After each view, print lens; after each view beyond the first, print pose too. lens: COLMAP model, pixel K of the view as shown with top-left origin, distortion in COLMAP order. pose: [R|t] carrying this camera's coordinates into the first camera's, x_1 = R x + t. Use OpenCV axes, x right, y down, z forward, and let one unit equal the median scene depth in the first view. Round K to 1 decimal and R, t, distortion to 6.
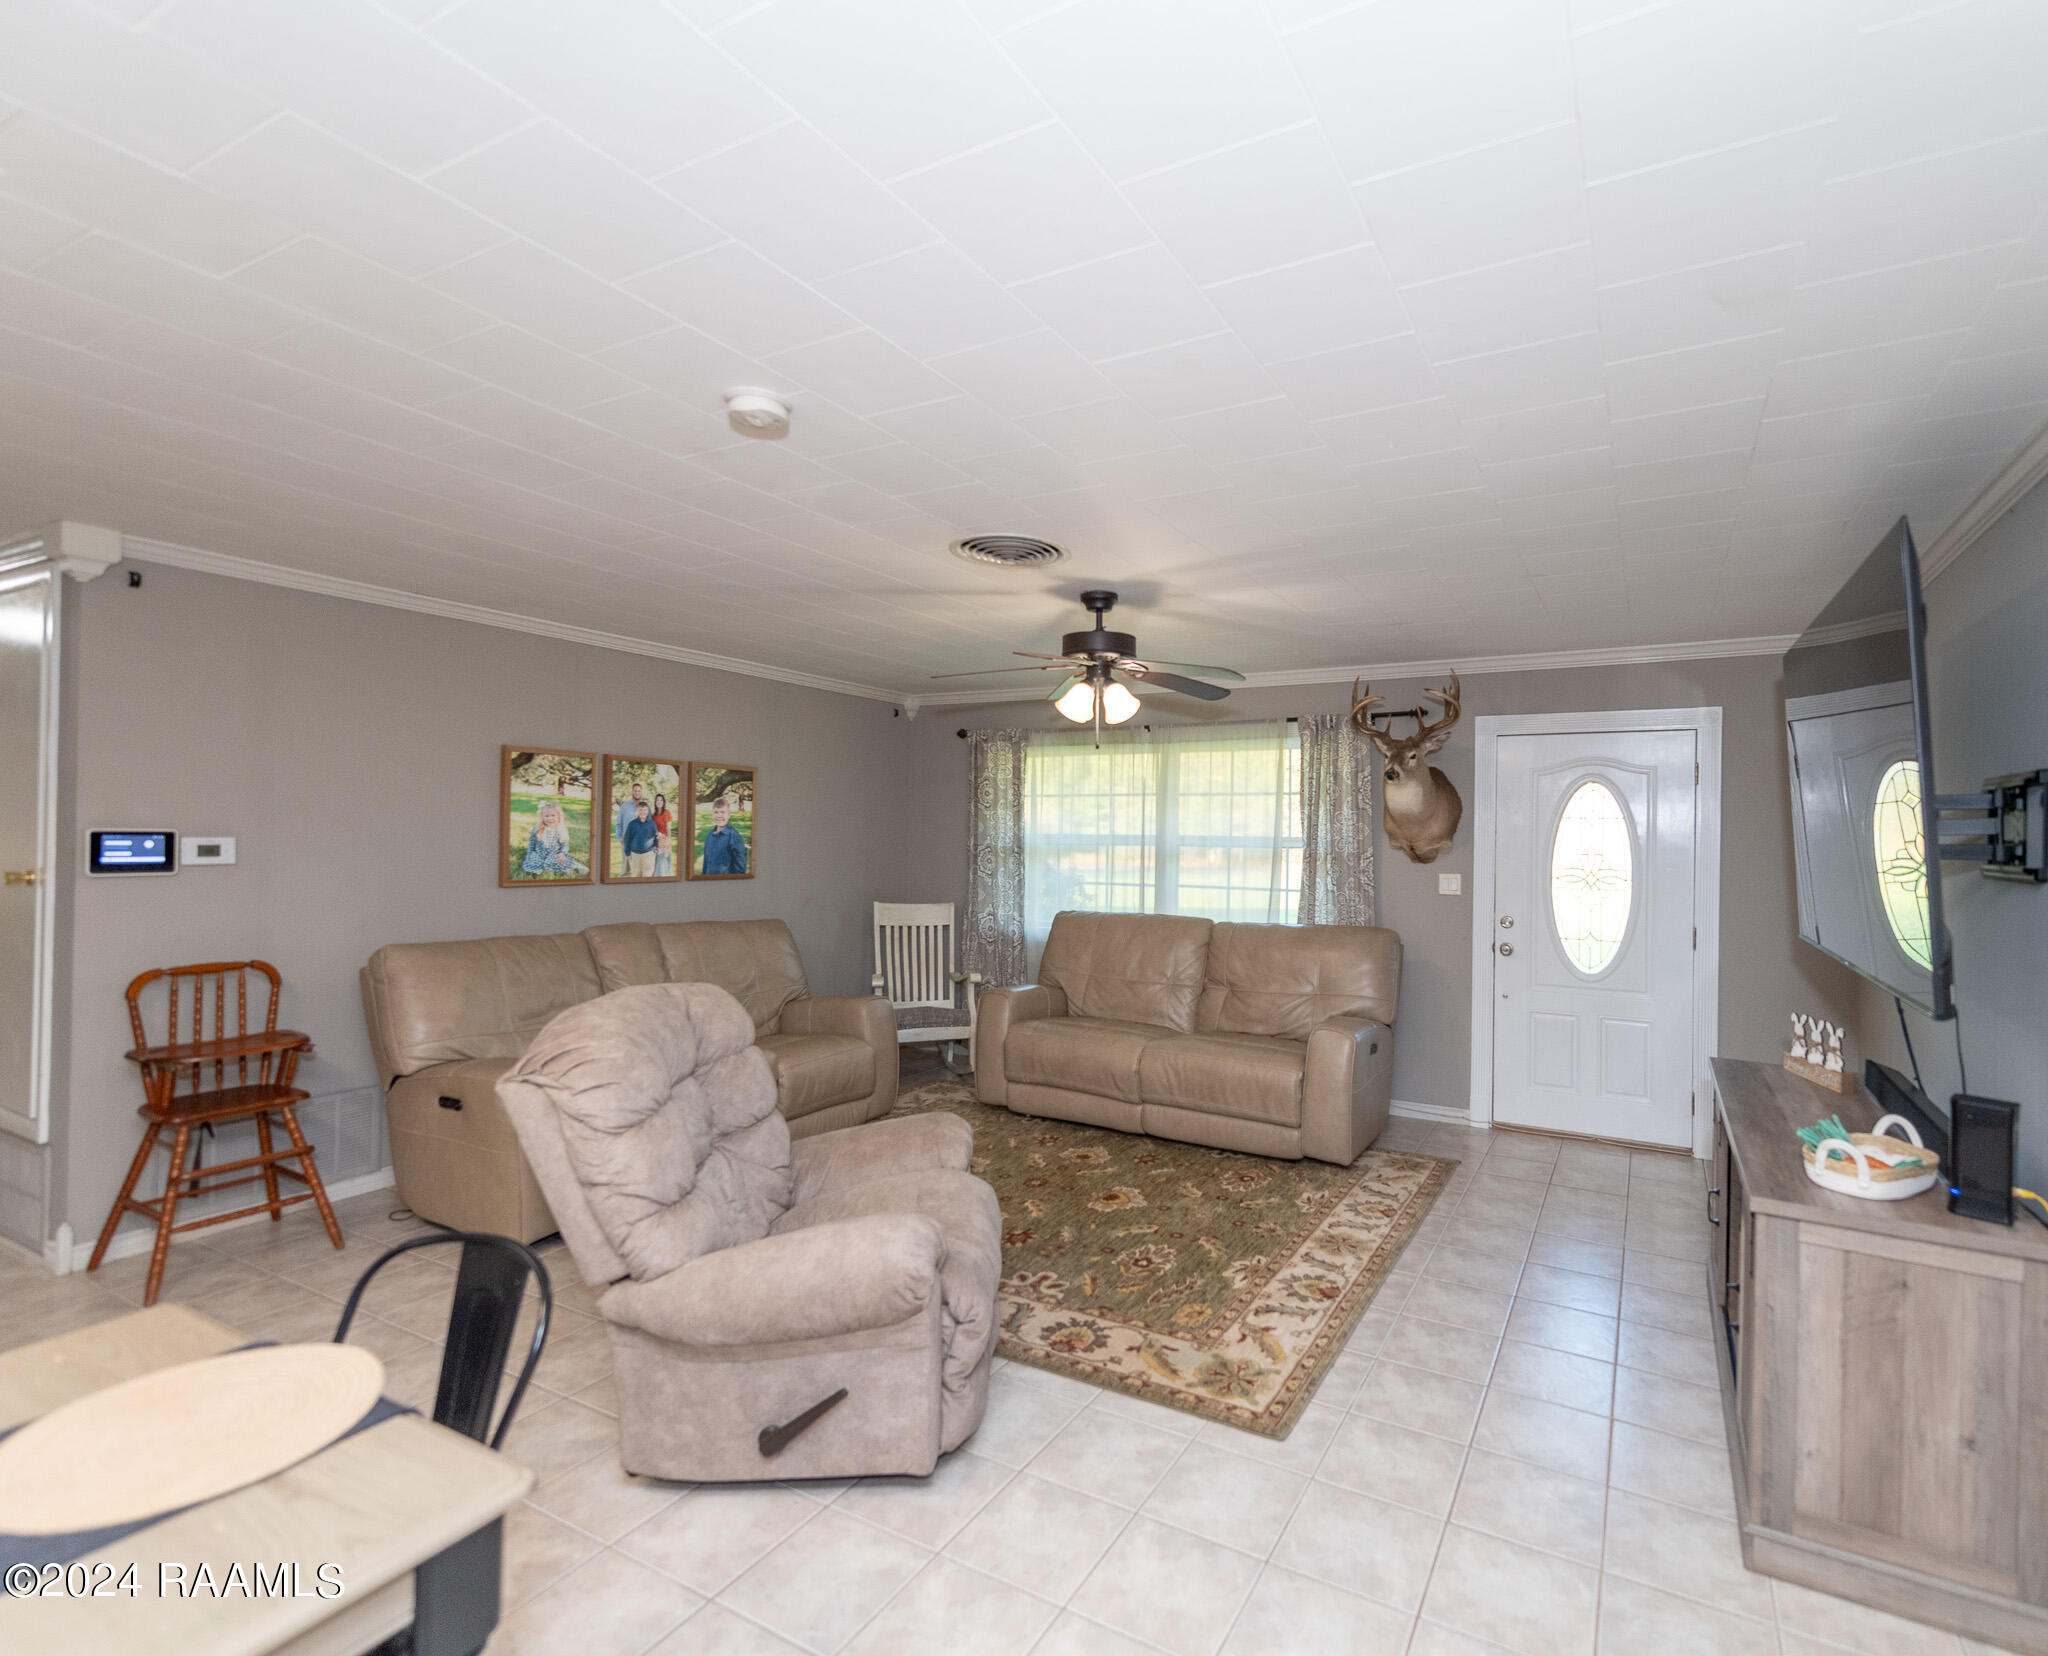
lens RADIAL K [[1055.1, 0, 1024.7], [0, 1055.1, 832.3], [0, 0, 1]] dist [0.004999, -0.001289]
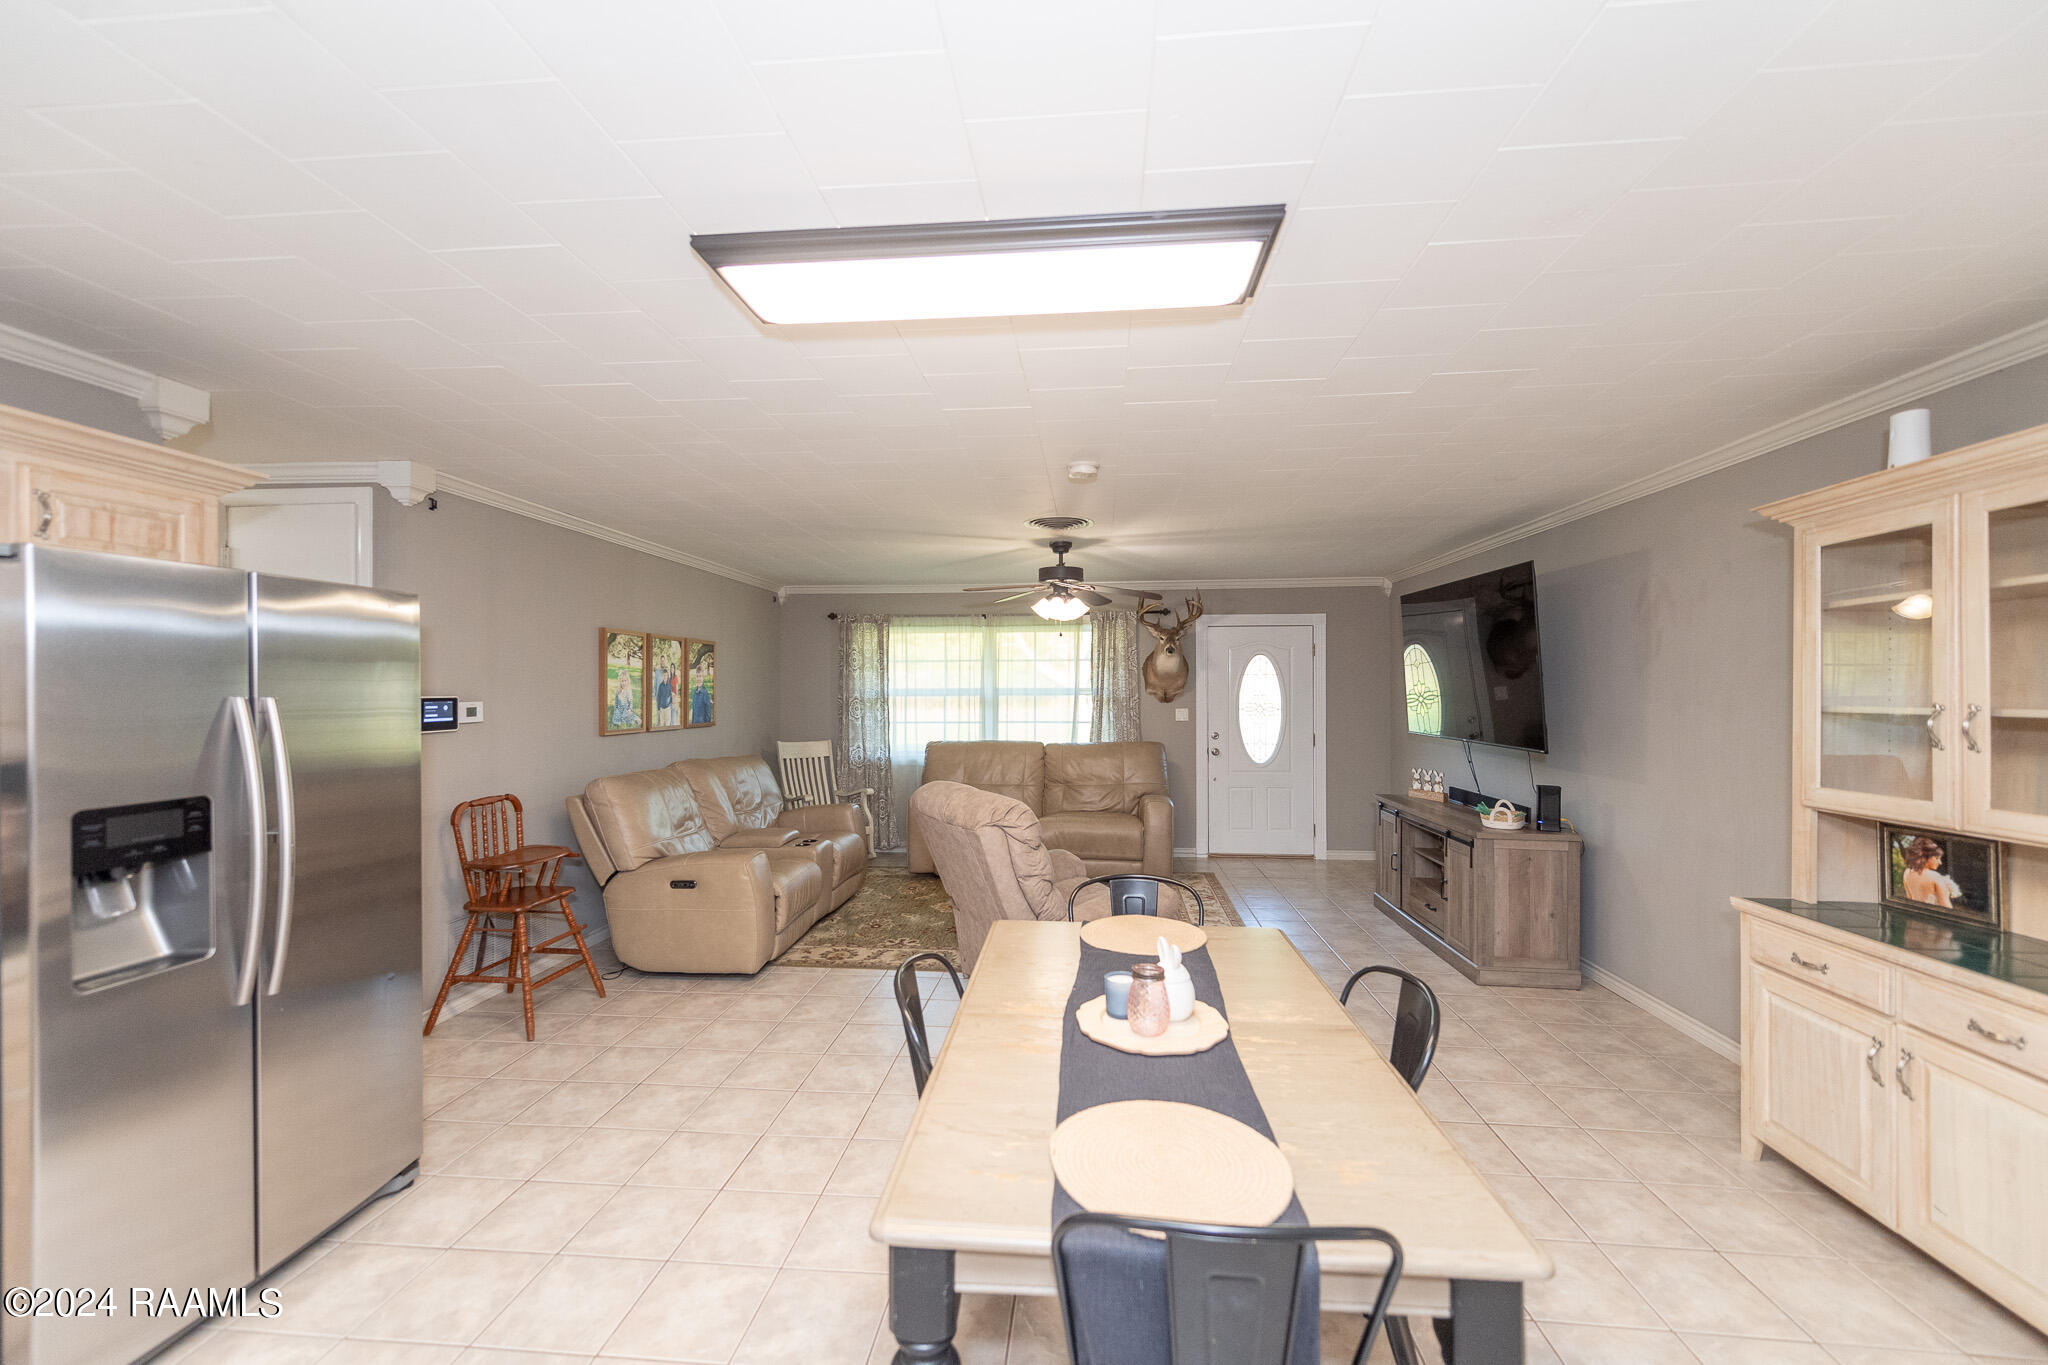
lens RADIAL K [[841.4, 0, 1012.0], [0, 841.4, 688.3], [0, 0, 1]] dist [0.014696, 0.000112]
pose [[0.927567, -0.016408, 0.373296, -0.368757], [0.014943, 0.999865, 0.006817, -0.005952], [-0.373358, -0.000745, 0.927687, -0.146289]]
